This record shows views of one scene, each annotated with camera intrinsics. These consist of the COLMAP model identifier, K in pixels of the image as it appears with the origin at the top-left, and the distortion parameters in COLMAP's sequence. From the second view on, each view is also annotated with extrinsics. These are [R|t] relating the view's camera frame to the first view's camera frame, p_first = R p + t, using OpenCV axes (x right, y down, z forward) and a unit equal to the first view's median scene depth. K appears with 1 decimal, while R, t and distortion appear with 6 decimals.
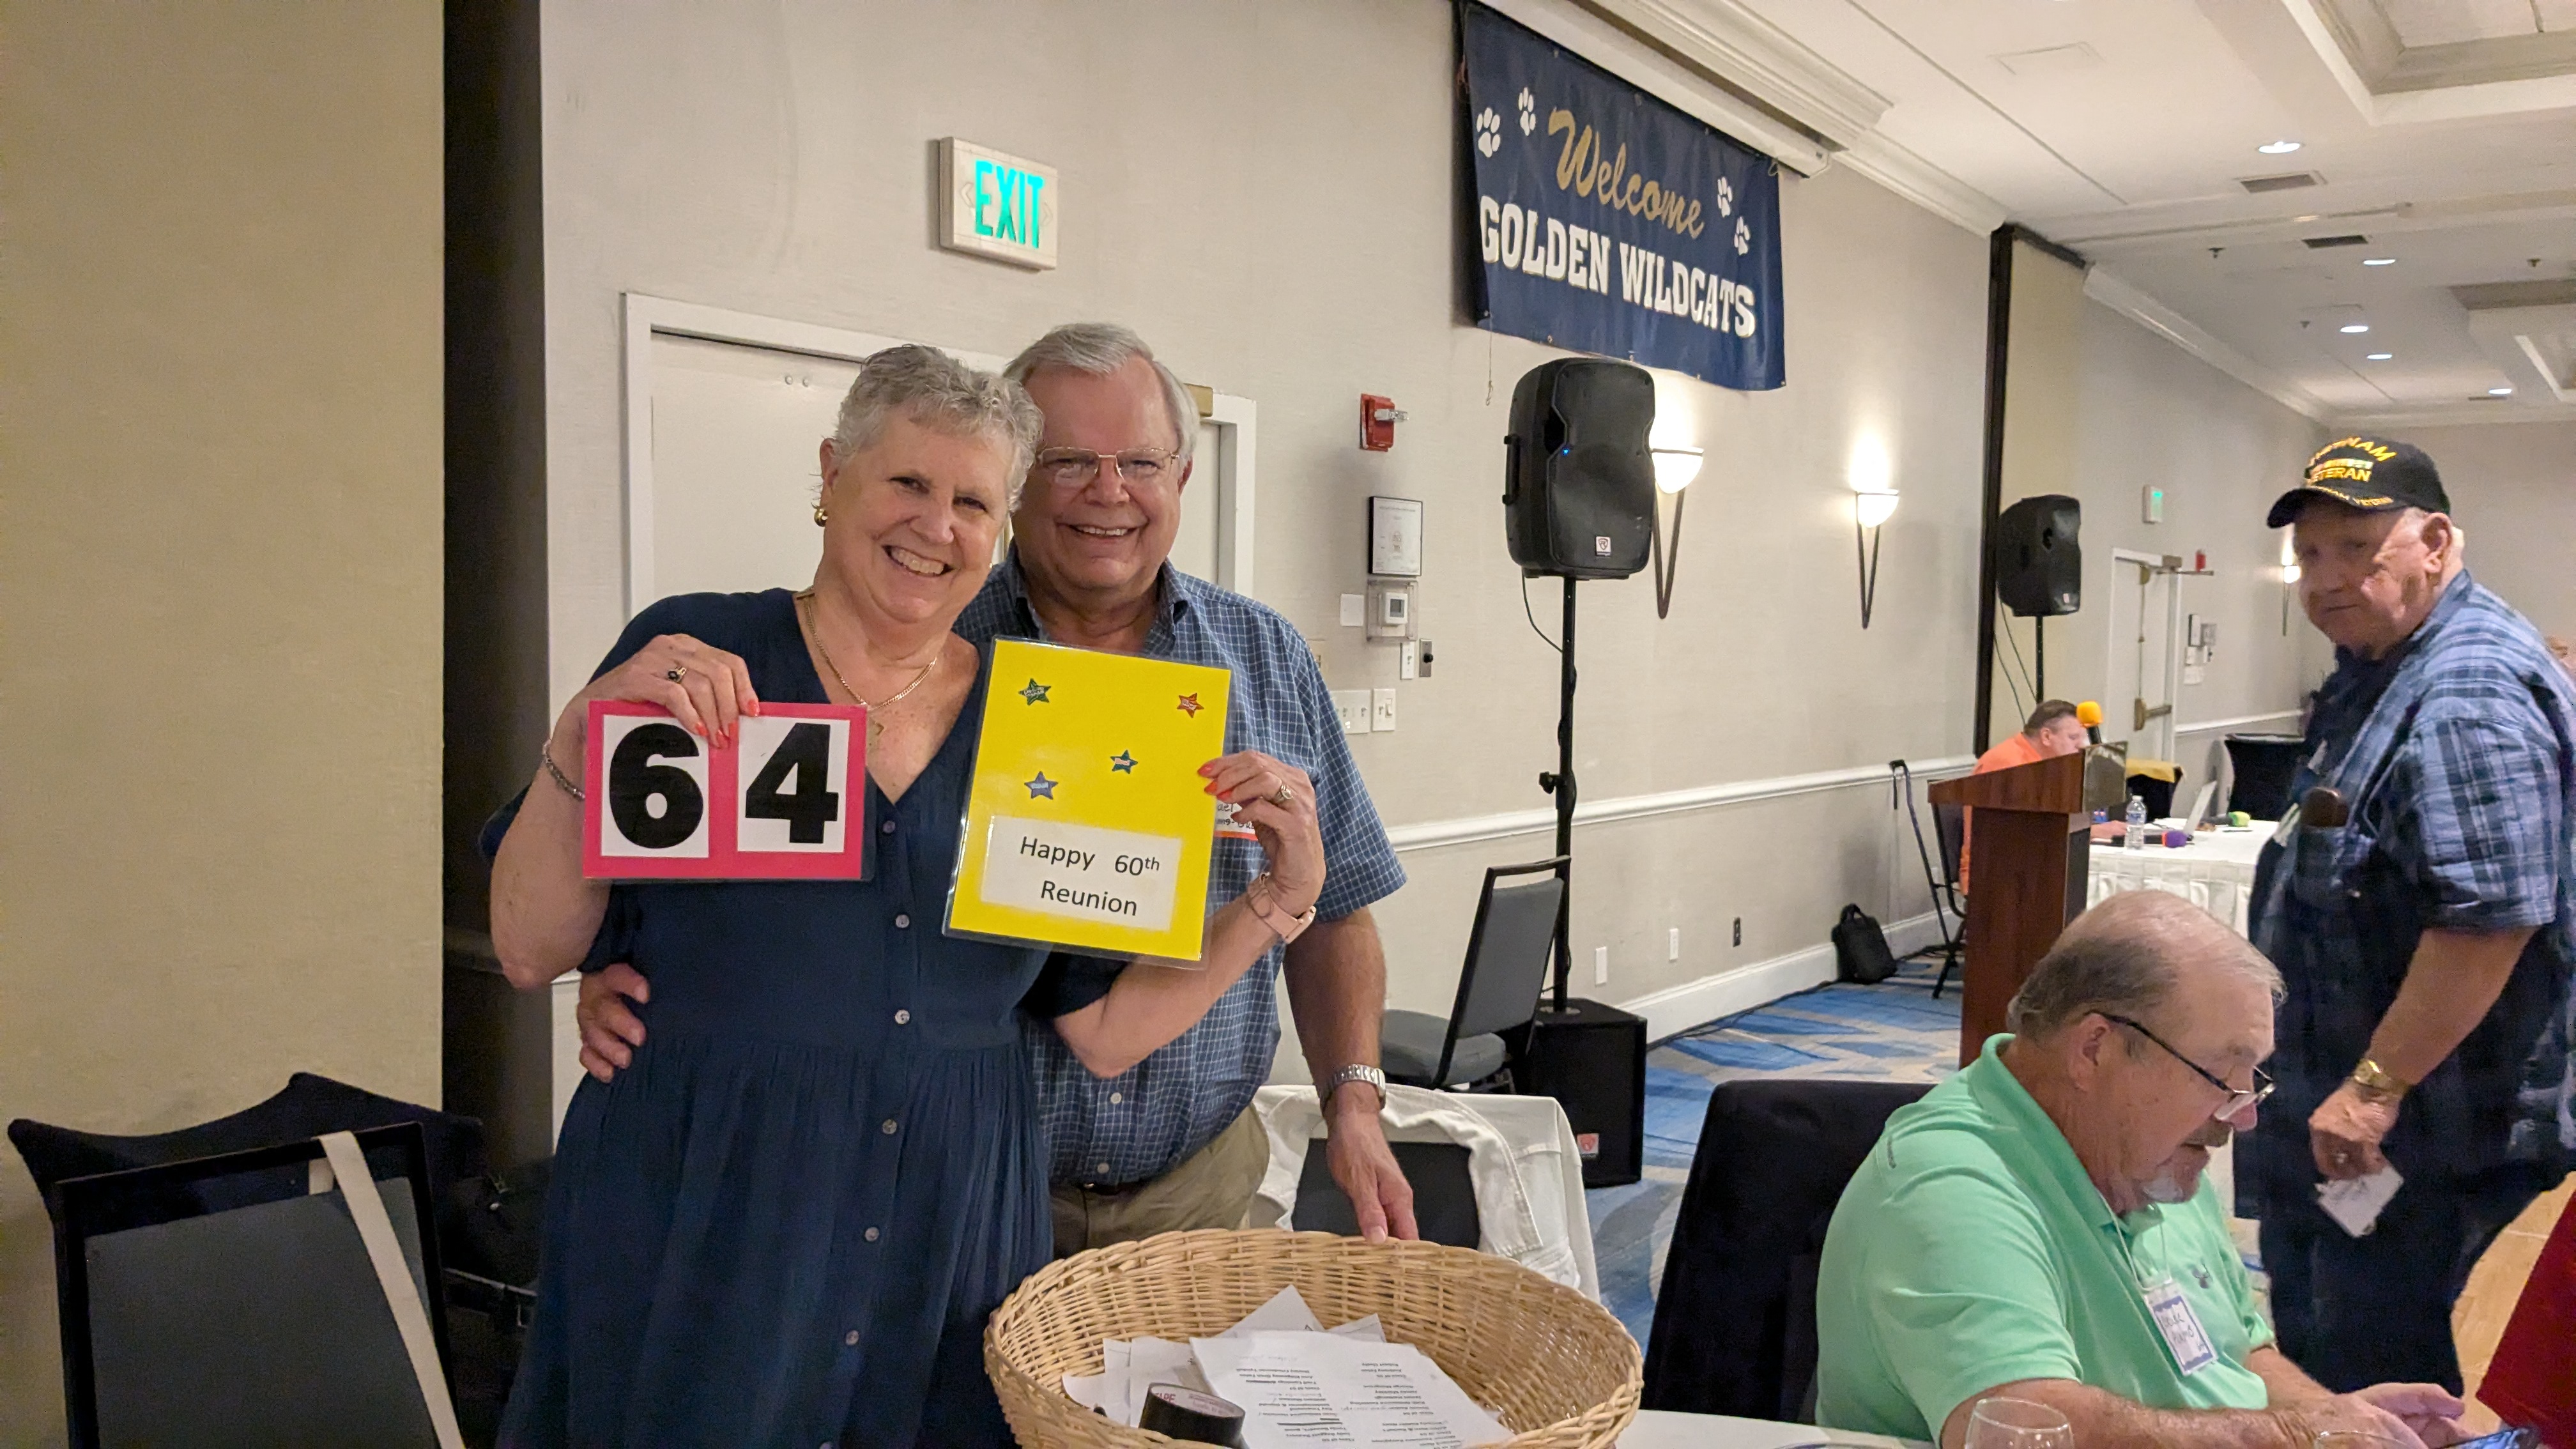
lens RADIAL K [[2010.6, 0, 1289.8], [0, 2010.6, 729.1], [0, 0, 1]] dist [0.016739, -0.054688]
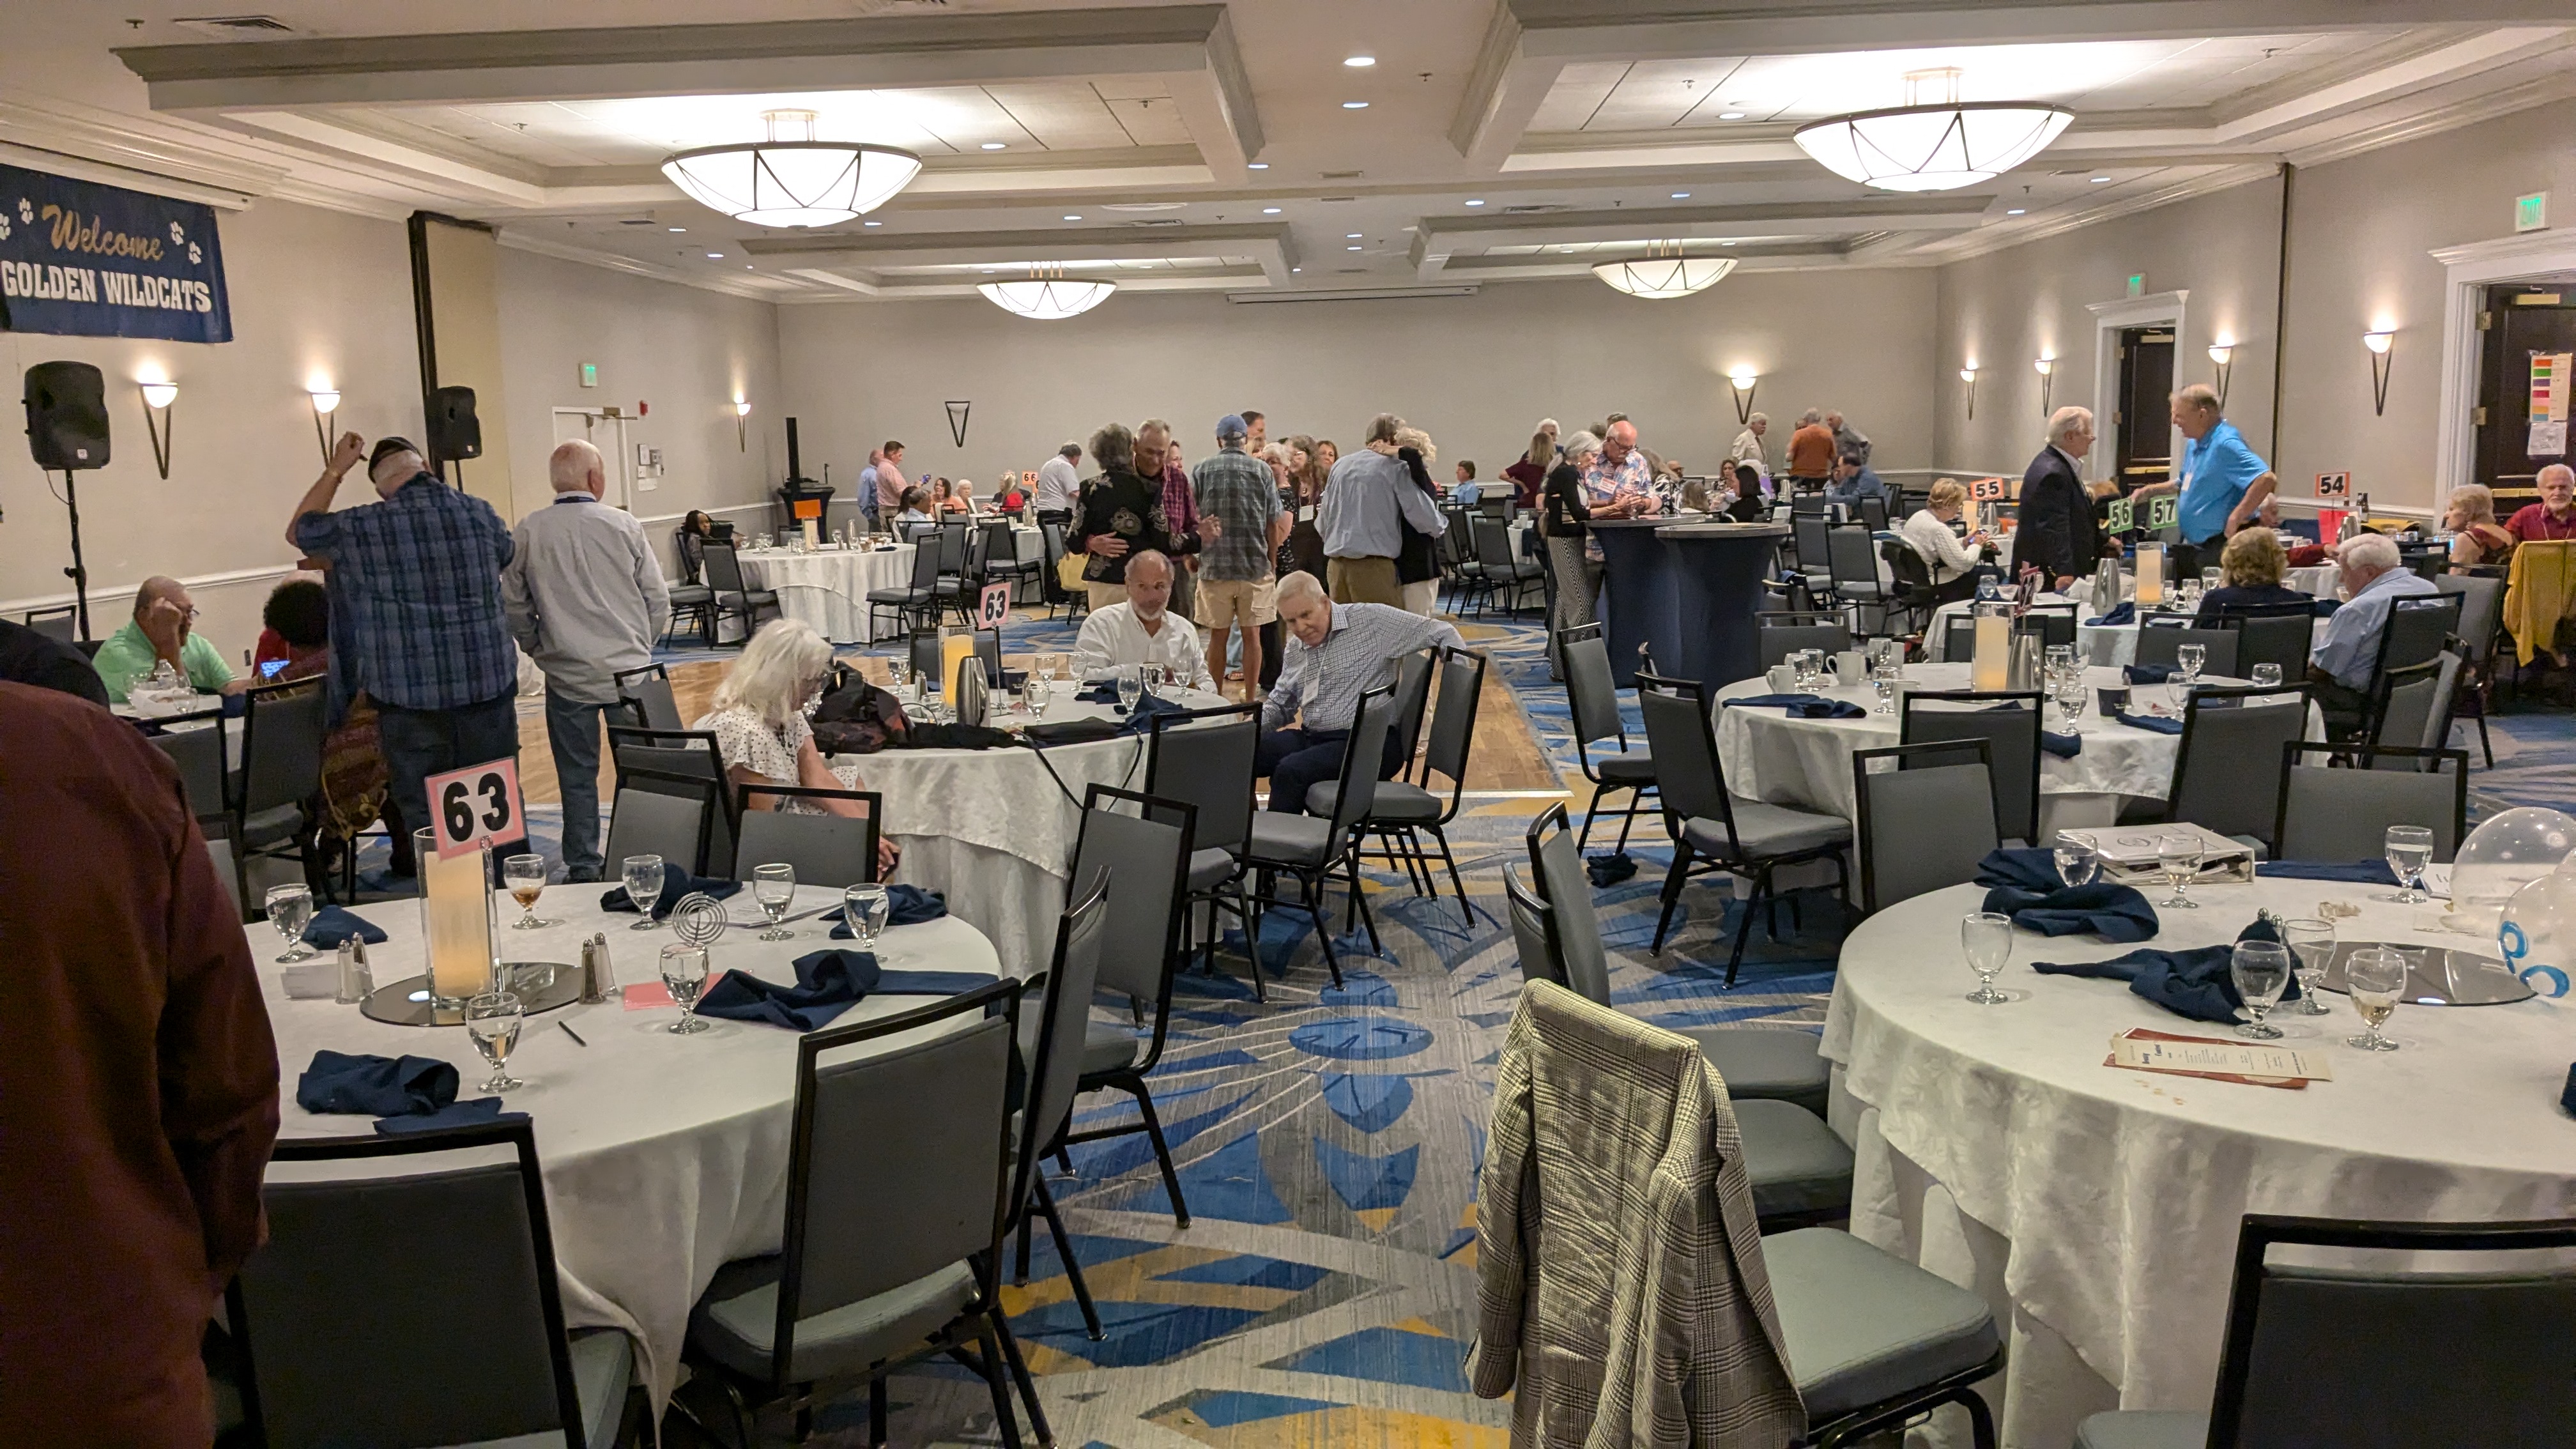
lens RADIAL K [[2010.6, 0, 1225.2], [0, 2010.6, 744.1], [0, 0, 1]] dist [0.016739, -0.054688]
pose [[0.851352, -0.118583, 0.511016, 0.051659], [0.065407, 0.990509, 0.120884, 0.023229], [-0.520501, -0.069491, 0.851028, -1.051204]]
